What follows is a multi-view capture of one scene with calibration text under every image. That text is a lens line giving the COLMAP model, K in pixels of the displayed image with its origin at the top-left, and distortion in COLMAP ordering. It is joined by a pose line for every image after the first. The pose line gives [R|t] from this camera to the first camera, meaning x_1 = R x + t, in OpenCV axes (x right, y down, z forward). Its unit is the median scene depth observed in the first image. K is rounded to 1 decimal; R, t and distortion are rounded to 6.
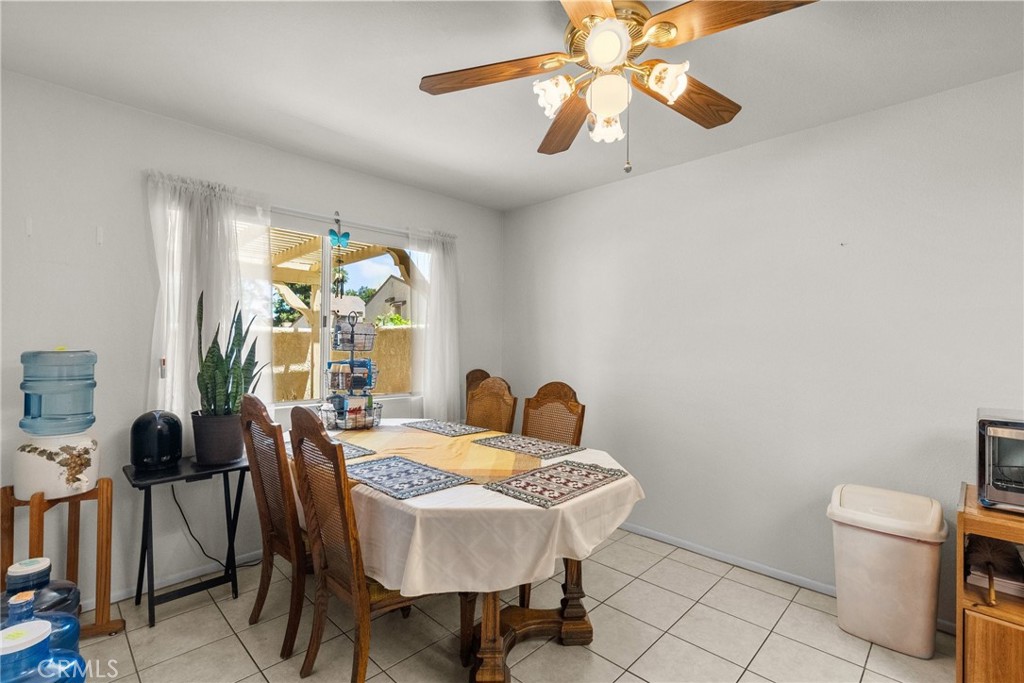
lens RADIAL K [[465.9, 0, 515.8], [0, 465.9, 343.5], [0, 0, 1]] dist [-0.002968, 0.001383]
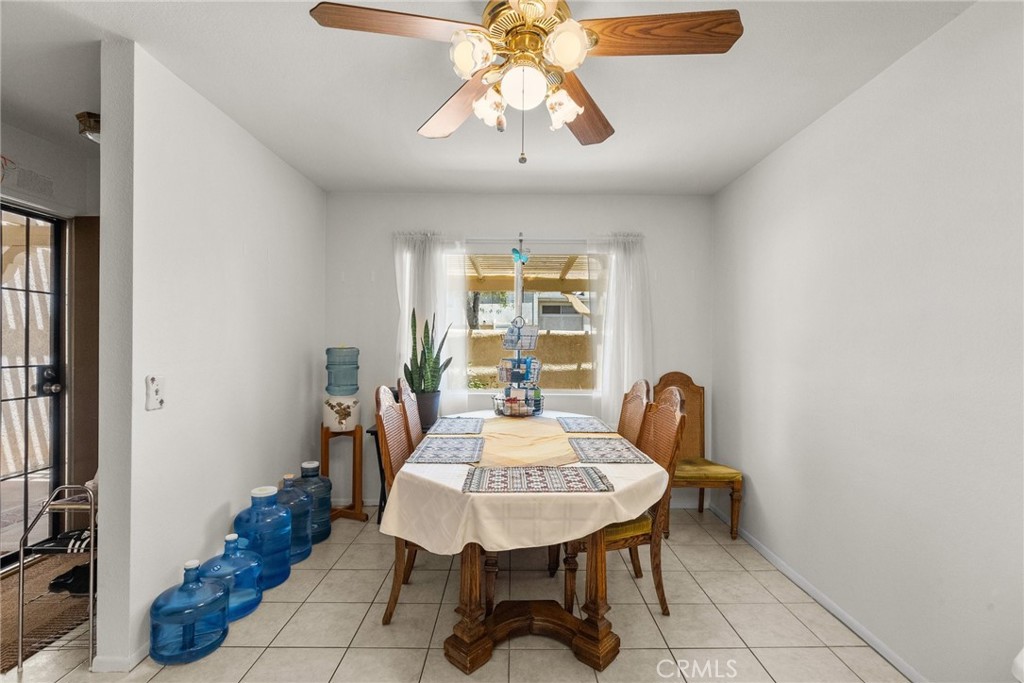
lens RADIAL K [[465.9, 0, 513.0], [0, 465.9, 343.3], [0, 0, 1]] dist [-0.002968, 0.001383]
pose [[0.702387, -0.001940, -0.711793, 0.669216], [-0.002190, 0.999986, -0.004886, 0.007241], [0.711792, 0.004990, 0.702372, 0.227957]]
